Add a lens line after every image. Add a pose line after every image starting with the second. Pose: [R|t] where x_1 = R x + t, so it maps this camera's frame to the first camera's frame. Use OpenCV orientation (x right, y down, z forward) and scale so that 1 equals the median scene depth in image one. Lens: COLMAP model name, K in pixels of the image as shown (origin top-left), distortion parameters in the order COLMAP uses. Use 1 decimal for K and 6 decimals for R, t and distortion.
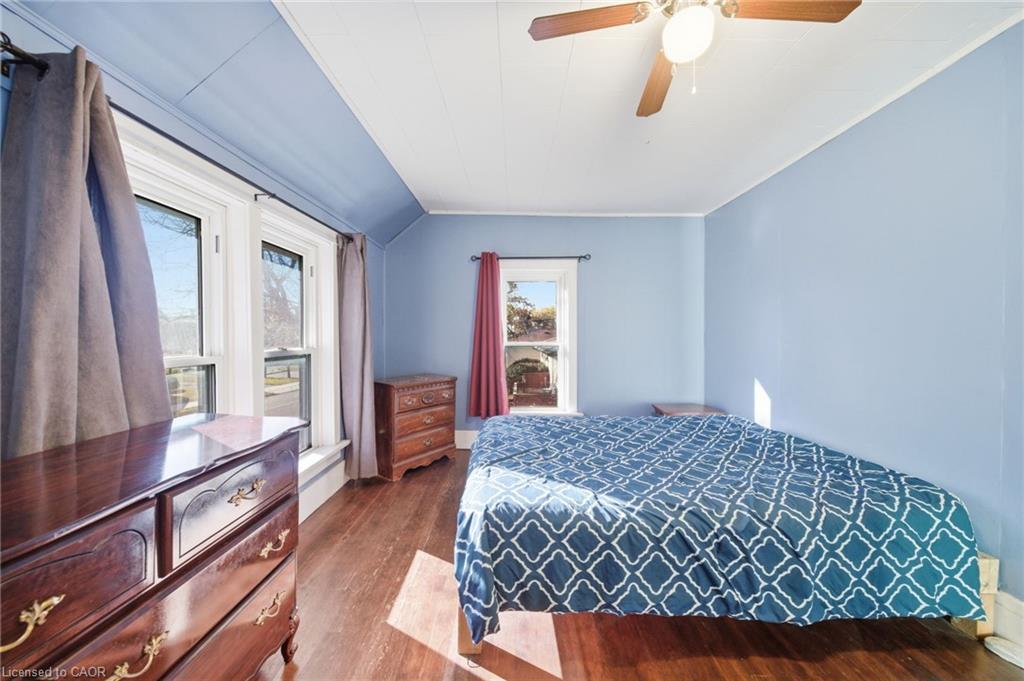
lens RADIAL K [[366.9, 0, 514.7], [0, 366.9, 335.1], [0, 0, 1]] dist [-0.002092, -0.000578]
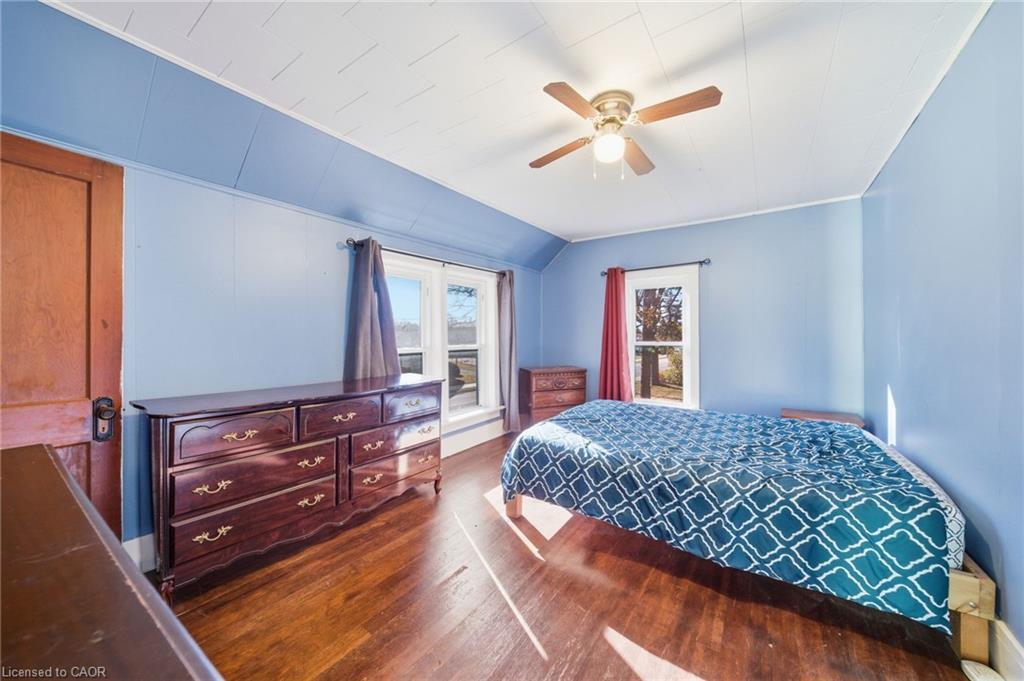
lens RADIAL K [[366.9, 0, 514.7], [0, 366.9, 335.1], [0, 0, 1]] dist [-0.002092, -0.000578]
pose [[0.815727, -0.007642, -0.578386, 0.915658], [0.005864, 0.999971, -0.004941, -0.001409], [0.578407, 0.000639, 0.815748, -0.439181]]
